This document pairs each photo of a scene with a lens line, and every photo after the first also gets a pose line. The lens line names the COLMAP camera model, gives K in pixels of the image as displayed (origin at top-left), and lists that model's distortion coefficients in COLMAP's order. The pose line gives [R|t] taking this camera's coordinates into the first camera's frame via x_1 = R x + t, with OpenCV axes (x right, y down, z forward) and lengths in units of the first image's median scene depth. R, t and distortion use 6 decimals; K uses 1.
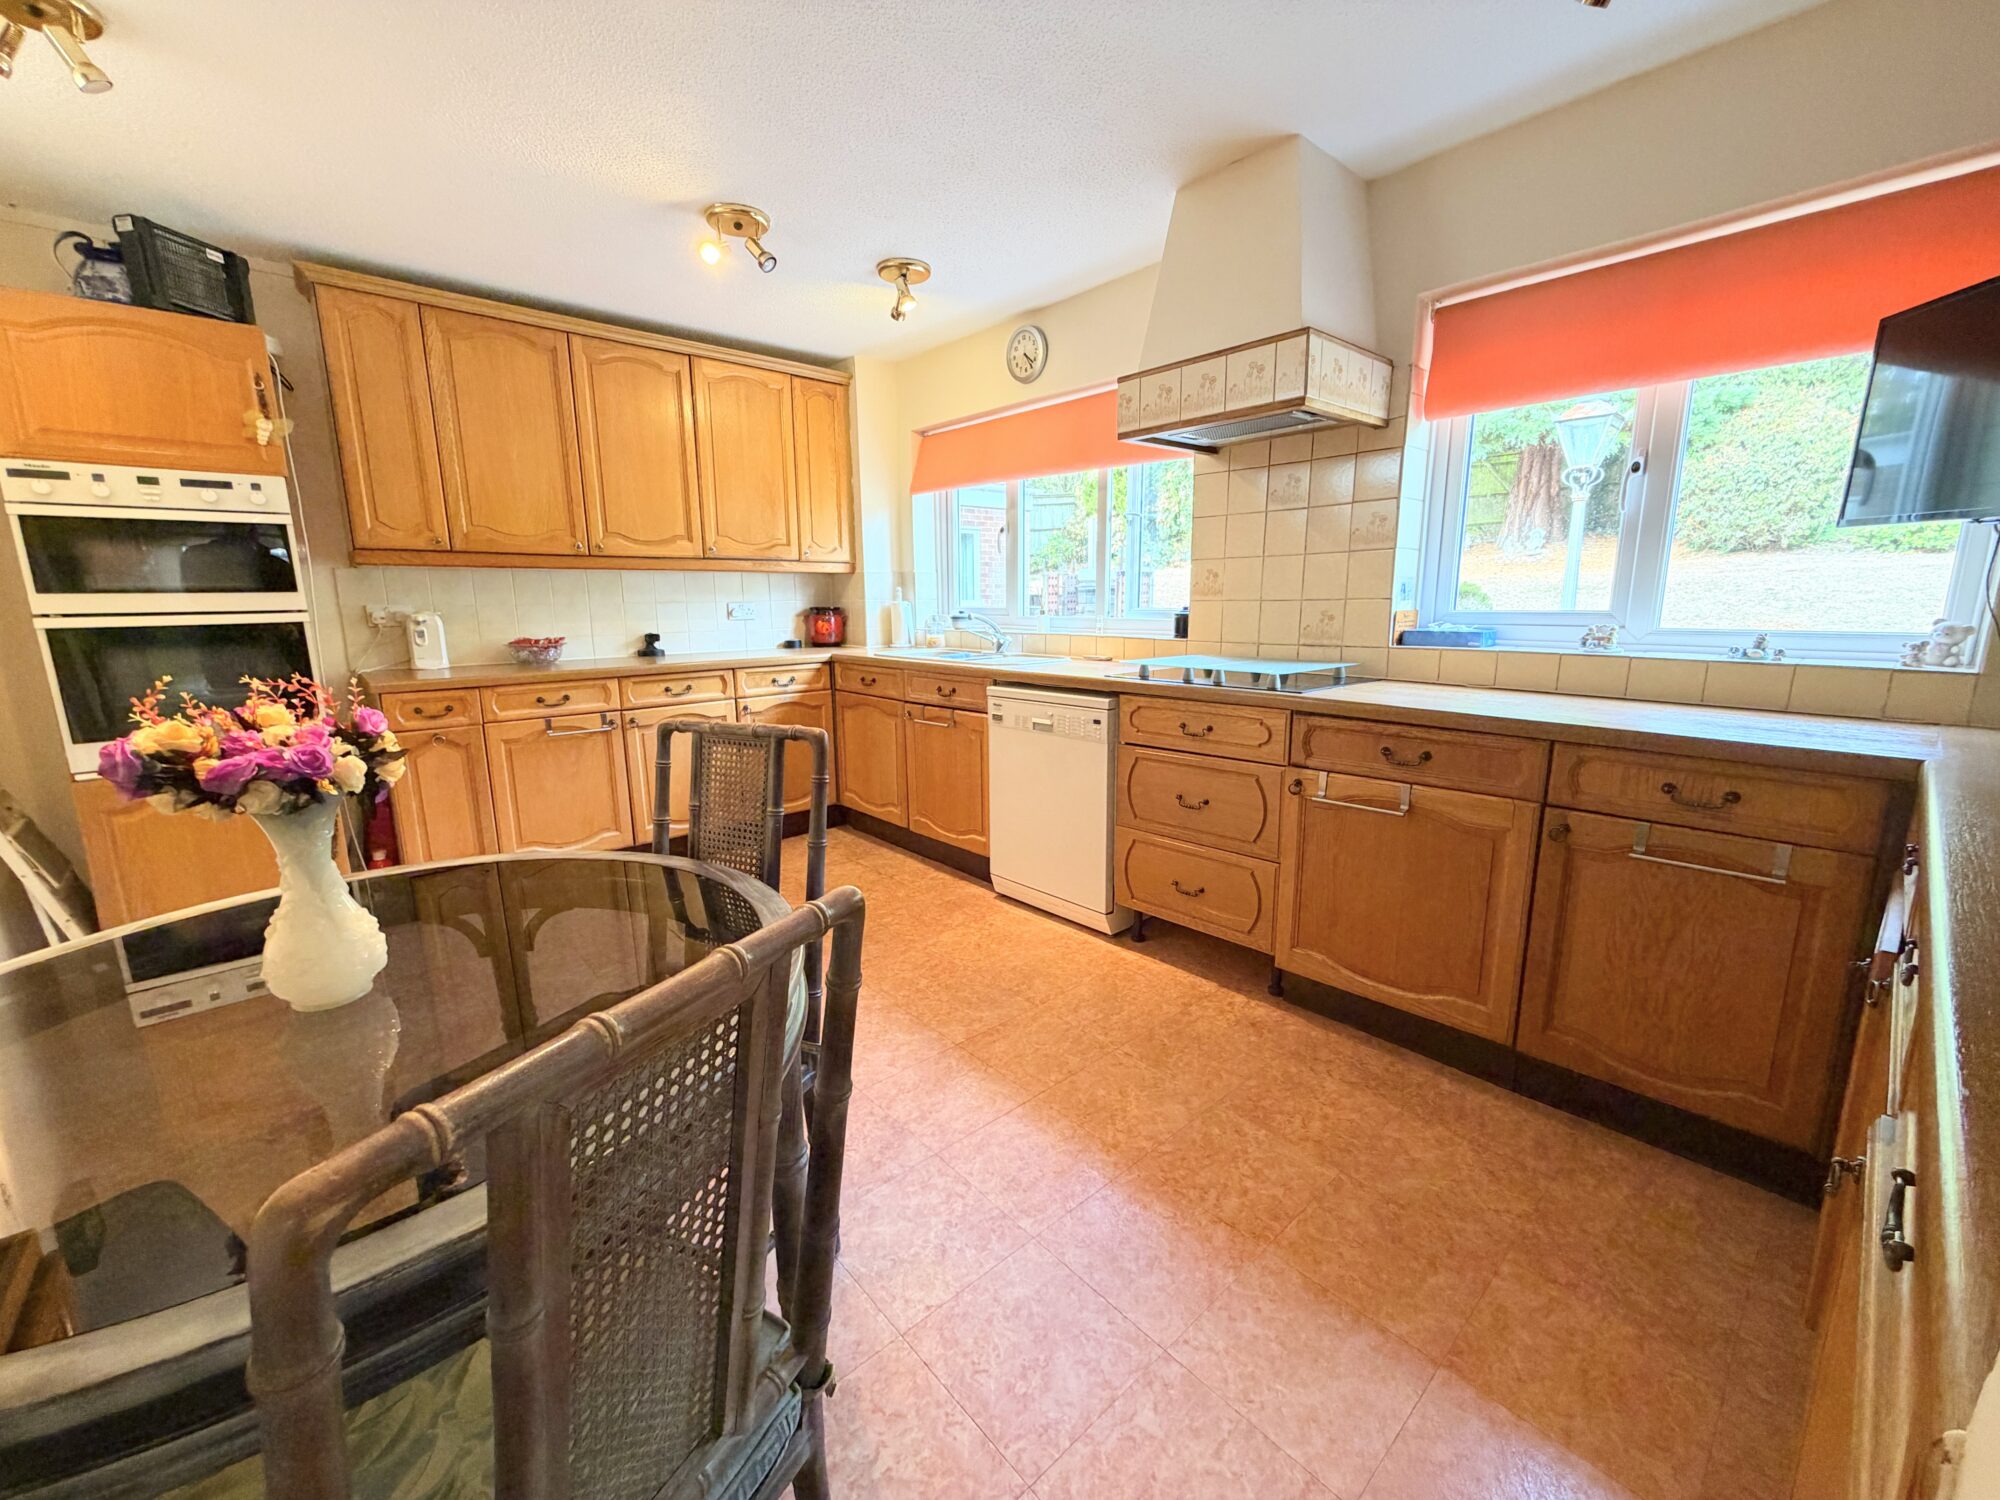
lens RADIAL K [[796.0, 0, 995.5], [0, 796.0, 751.3], [0, 0, 1]] dist [-0.007590, -0.000401]
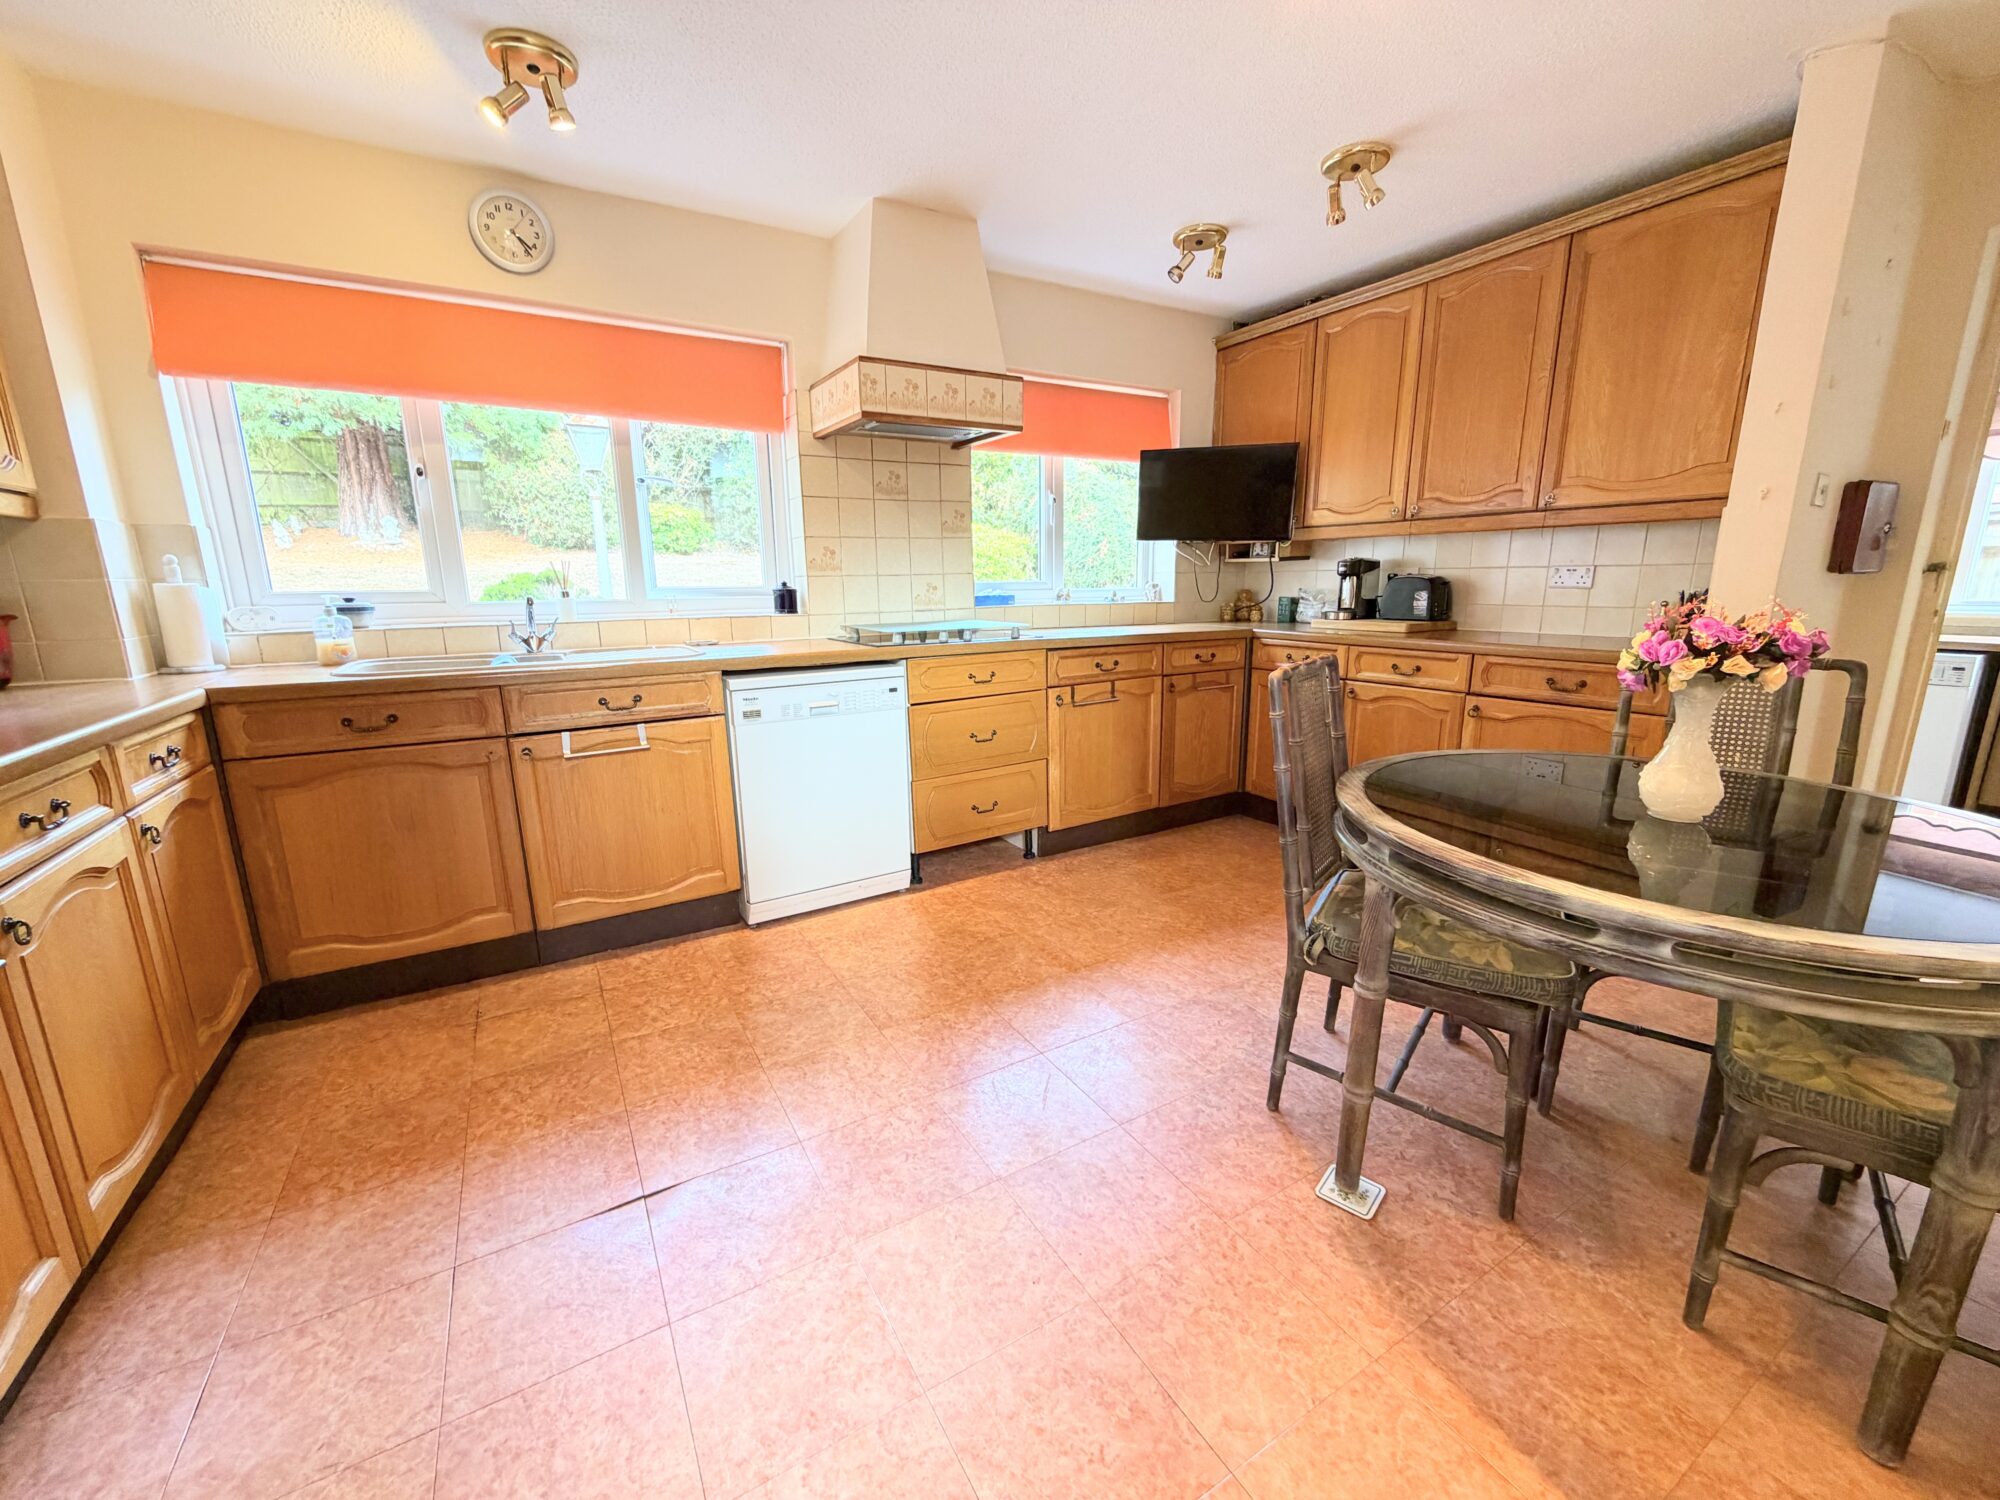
lens RADIAL K [[796.0, 0, 997.0], [0, 796.0, 751.6], [0, 0, 1]] dist [-0.007590, -0.000401]
pose [[0.187174, -0.202700, 0.961186, -0.759141], [0.197096, 0.966331, 0.165404, -0.091699], [-0.962351, 0.158486, 0.220823, 0.572412]]
